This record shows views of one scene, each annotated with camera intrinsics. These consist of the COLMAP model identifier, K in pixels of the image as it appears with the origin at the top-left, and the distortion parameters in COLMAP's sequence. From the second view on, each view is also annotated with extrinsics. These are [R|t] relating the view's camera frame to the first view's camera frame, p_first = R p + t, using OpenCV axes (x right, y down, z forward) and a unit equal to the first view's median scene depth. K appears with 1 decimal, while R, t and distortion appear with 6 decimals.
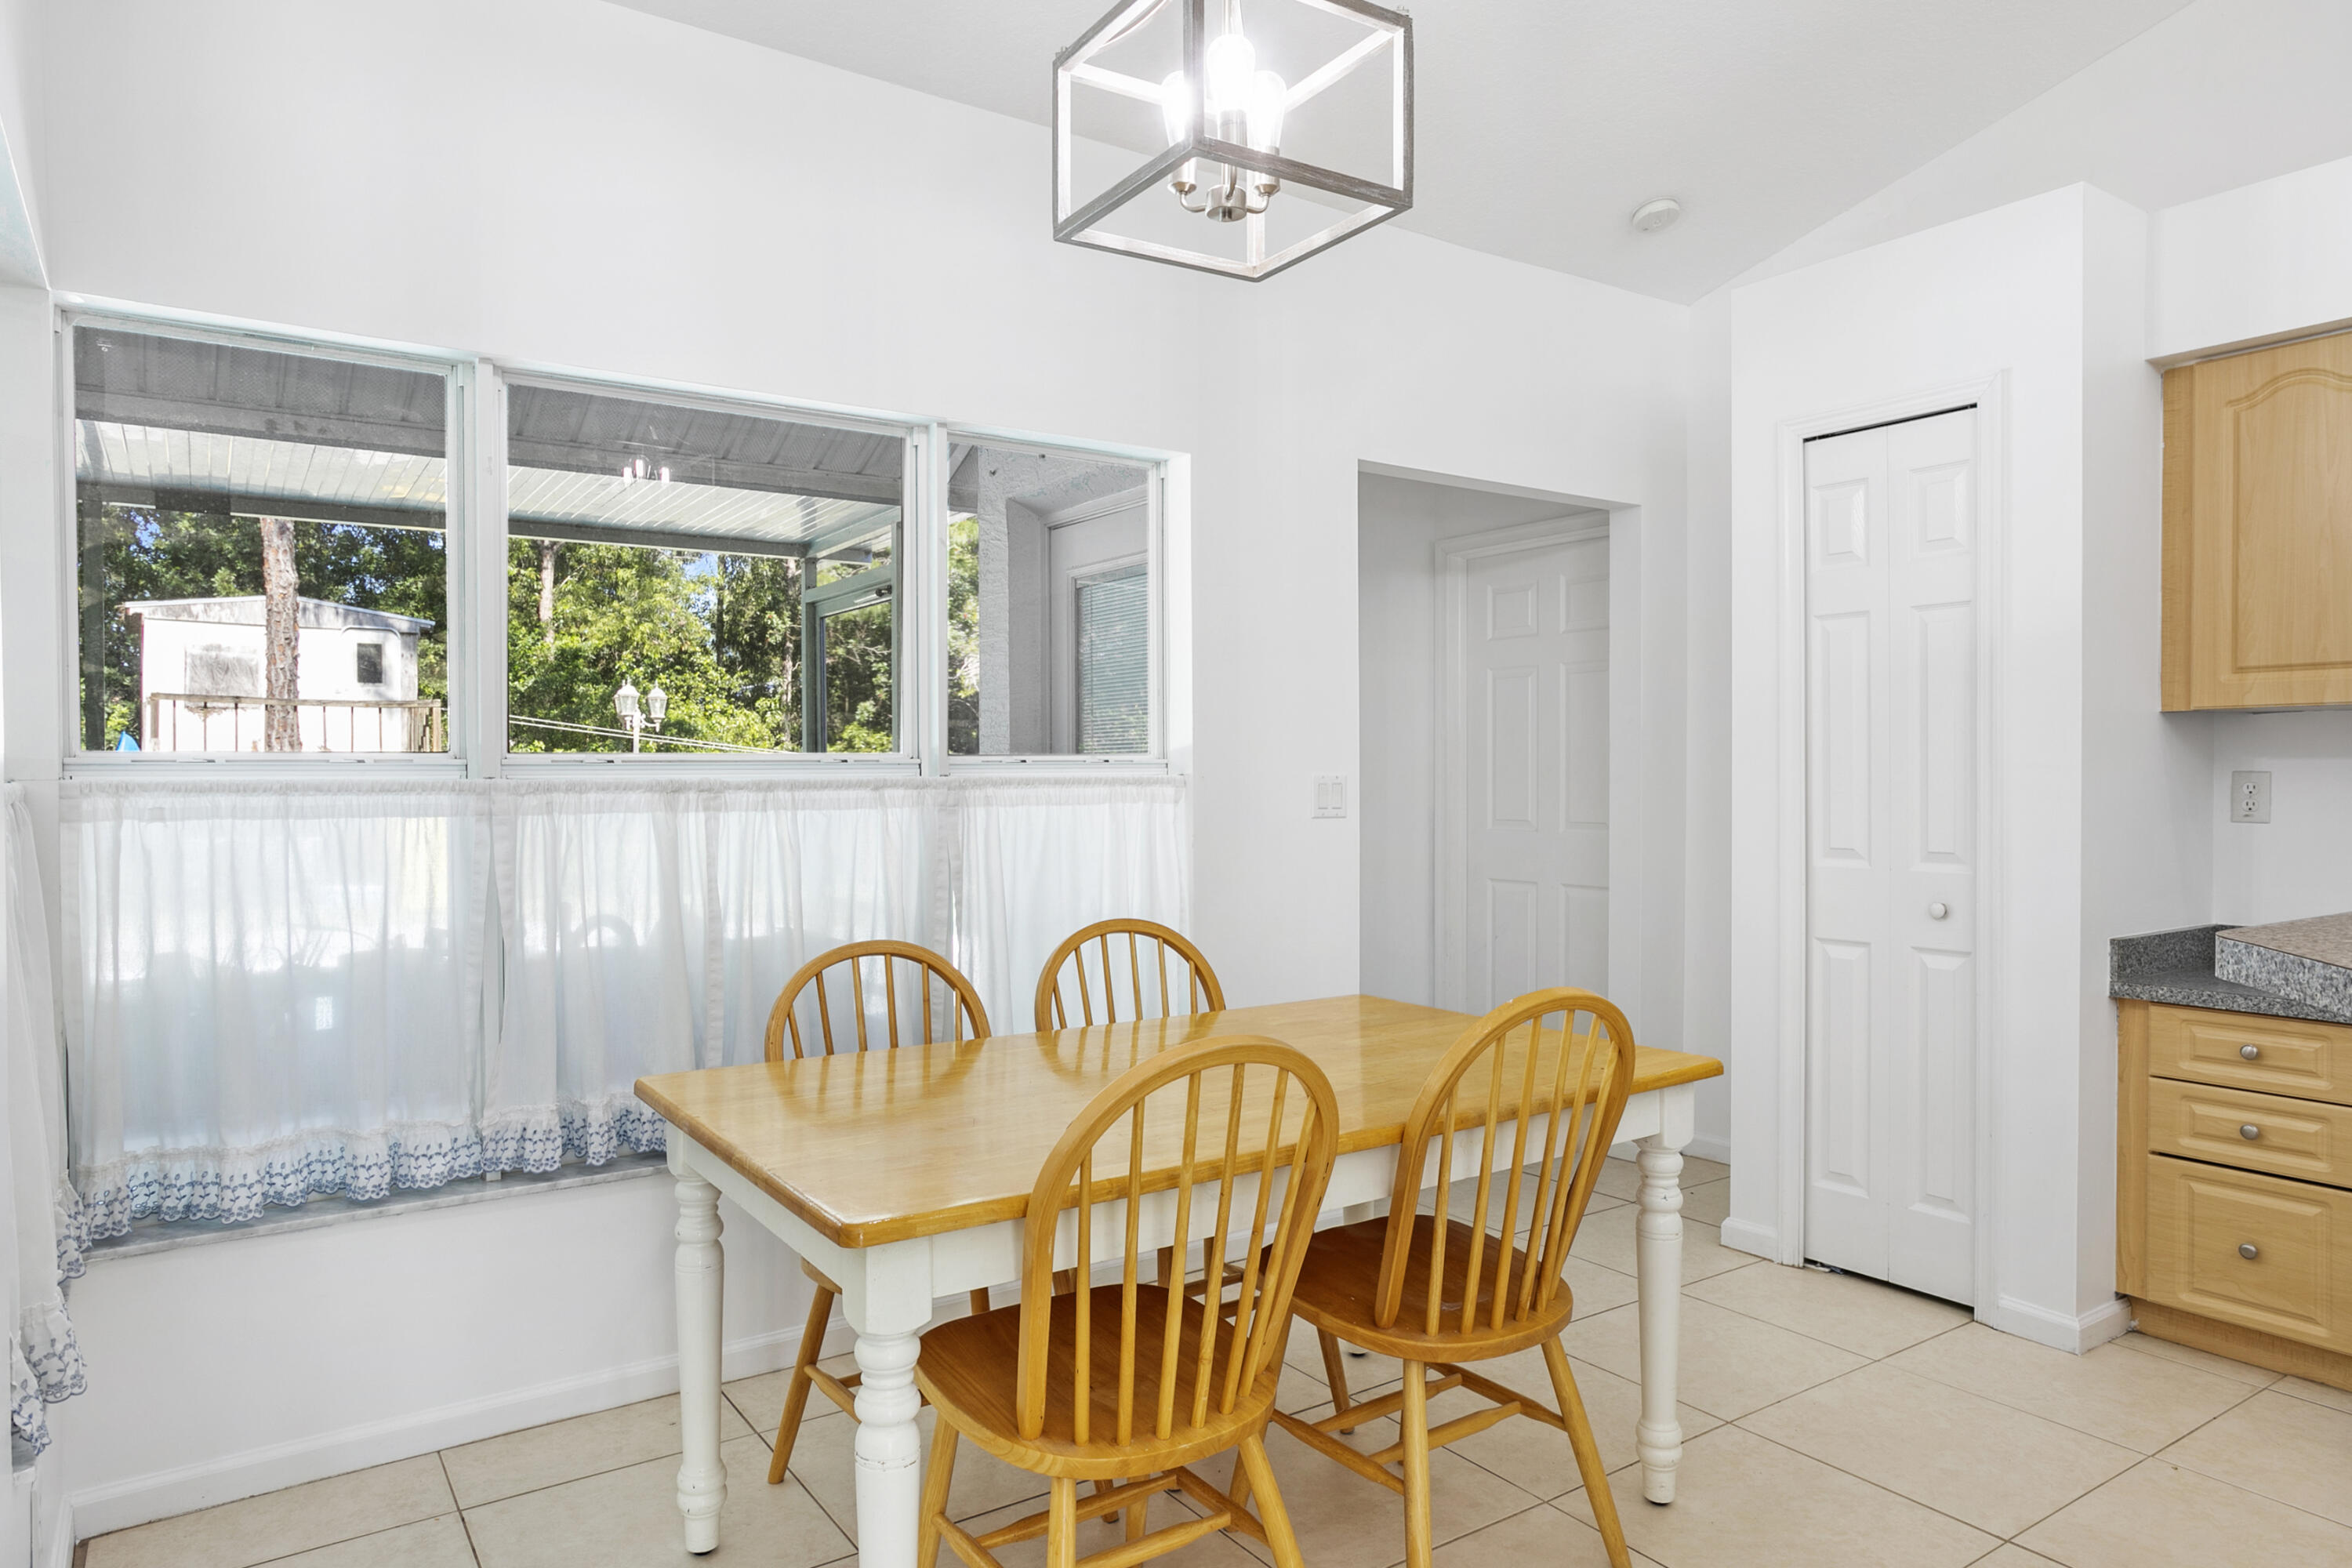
lens RADIAL K [[1454.7, 0, 1187.9], [0, 1454.7, 793.5], [0, 0, 1]] dist [-0.014589, 0.012832]
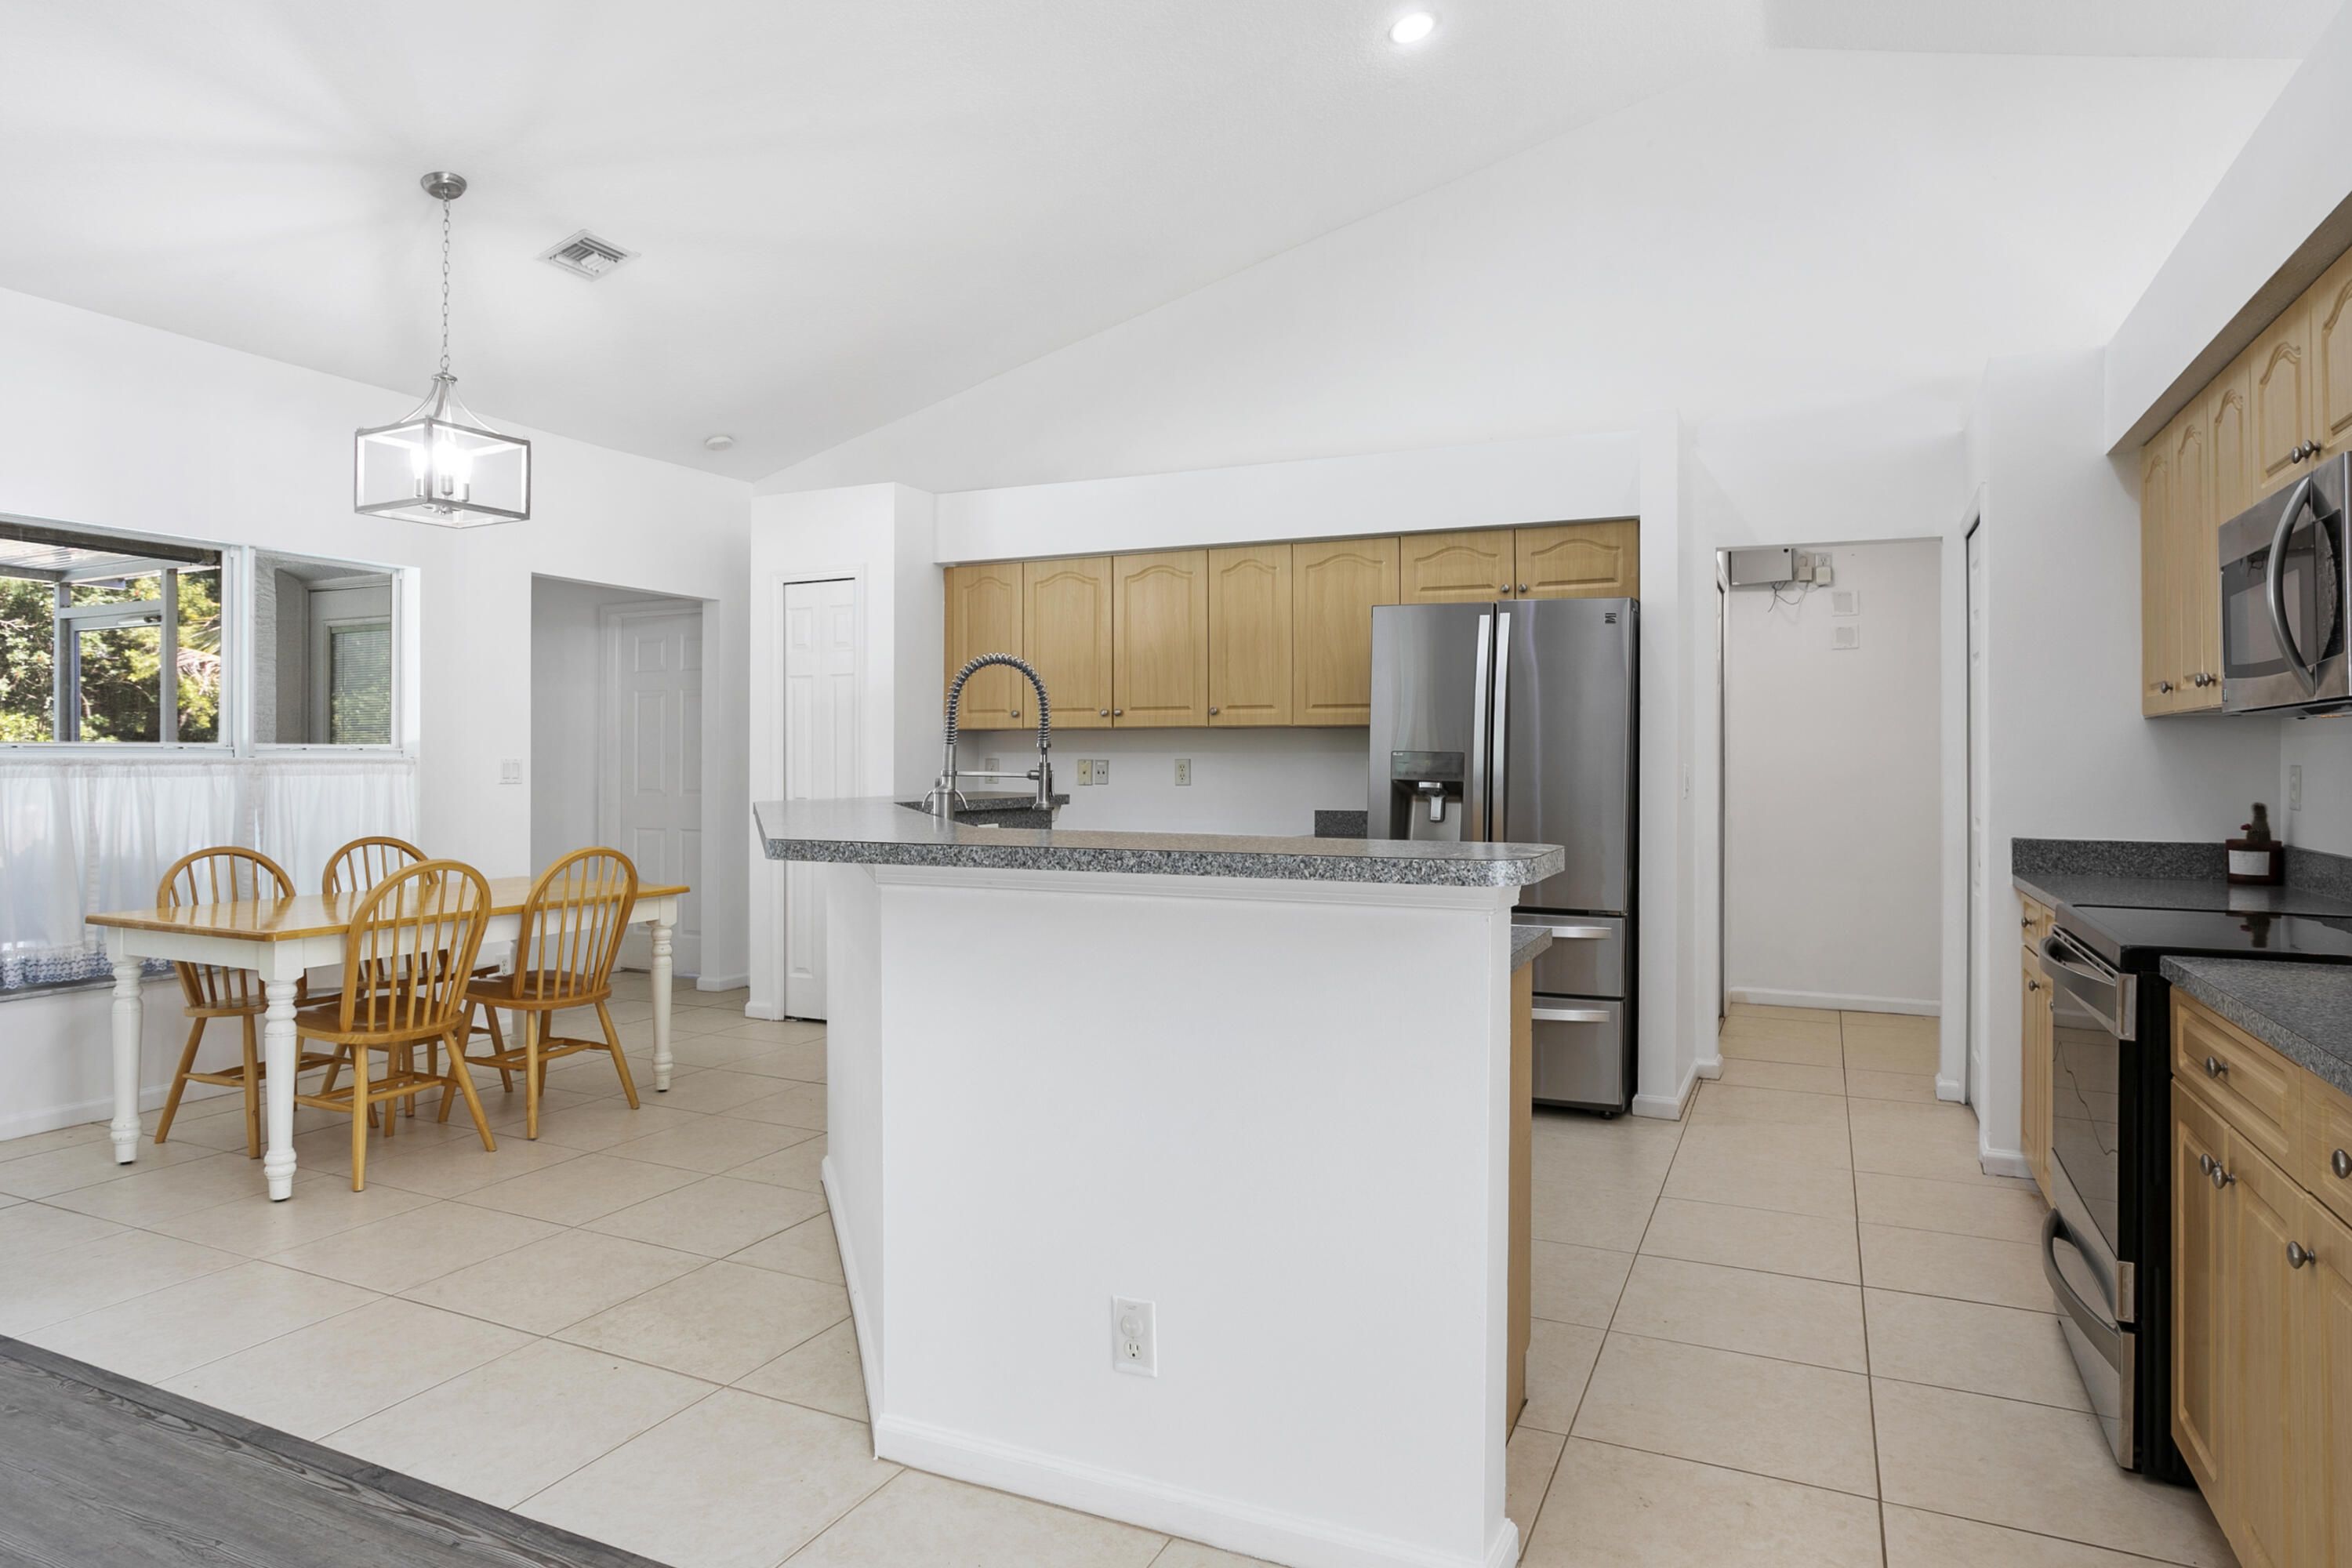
lens RADIAL K [[1336.4, 0, 1152.4], [0, 1336.4, 751.3], [0, 0, 1]] dist [-0.025147, 0.019557]
pose [[0.870324, 0.007935, 0.492416, -0.017941], [0.003172, 0.999759, -0.021717, 0.018444], [-0.492470, 0.020463, 0.870089, -0.871296]]
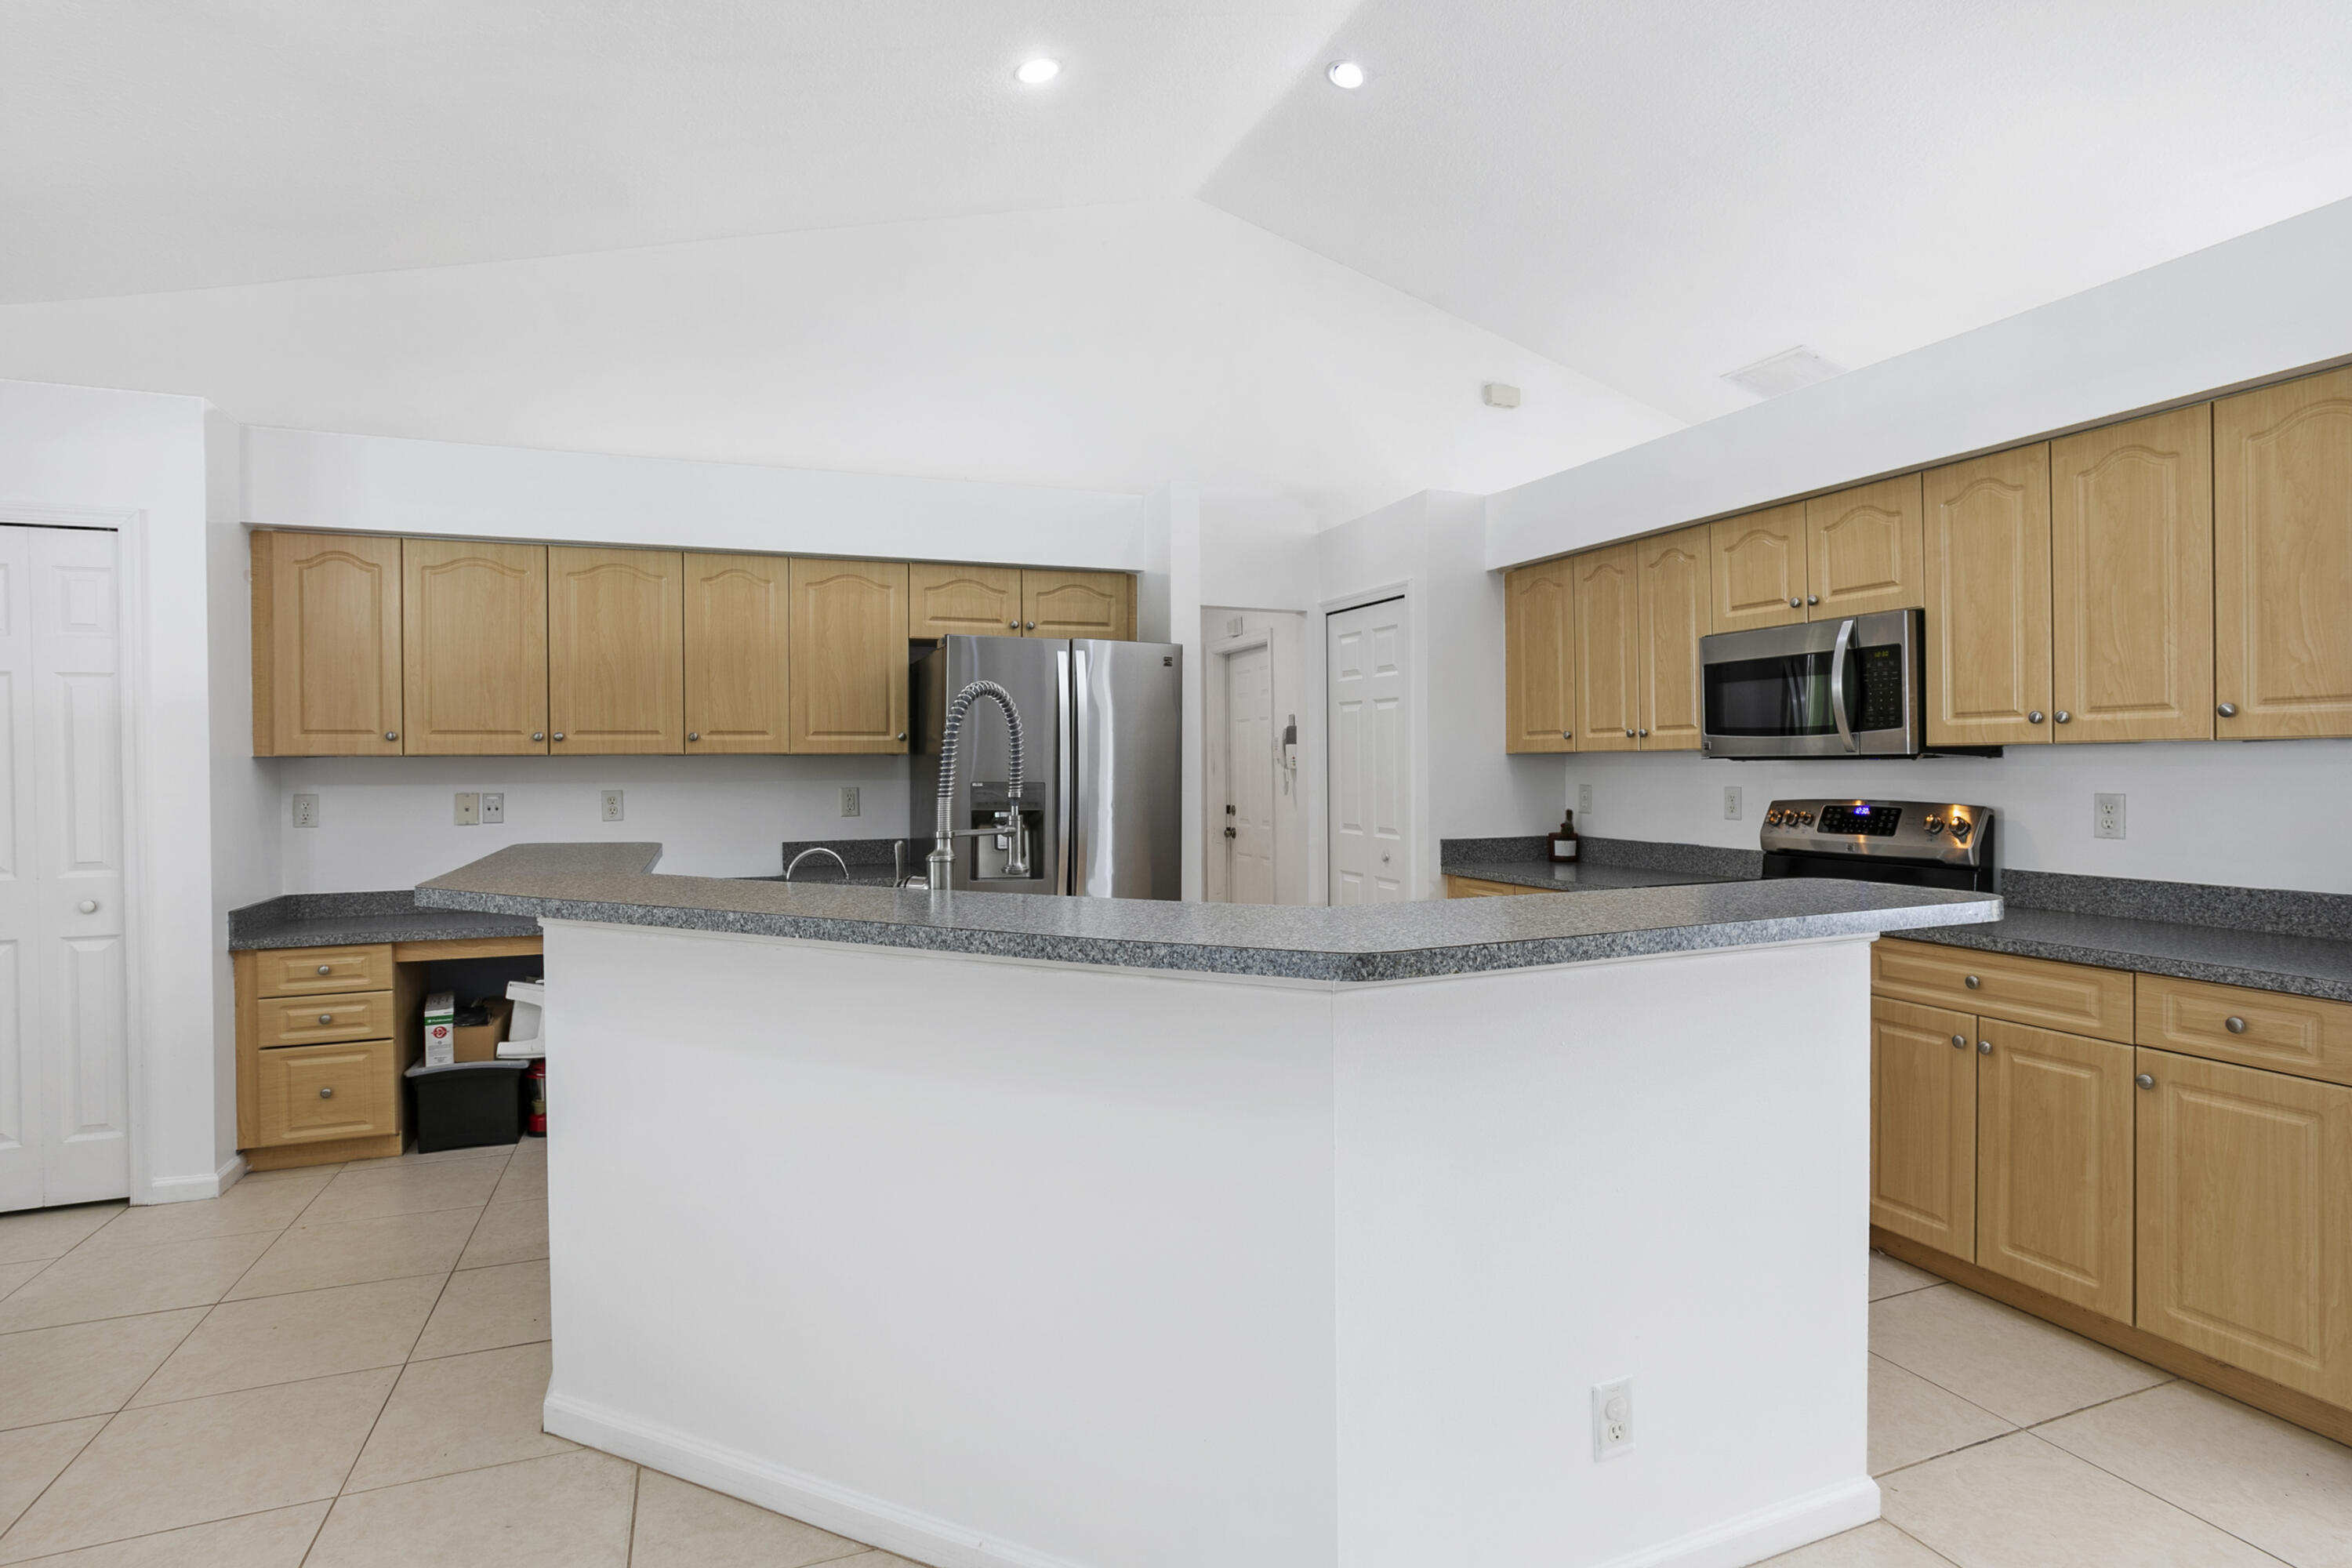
lens RADIAL K [[1197.9, 0, 1163.8], [0, 1197.9, 764.9], [0, 0, 1]] dist [-0.030053, 0.004571]
pose [[0.238852, -0.000689, 0.971056, -0.302363], [0.022939, 0.999725, -0.004933, -0.021599], [-0.970785, 0.023453, 0.238802, -0.217414]]
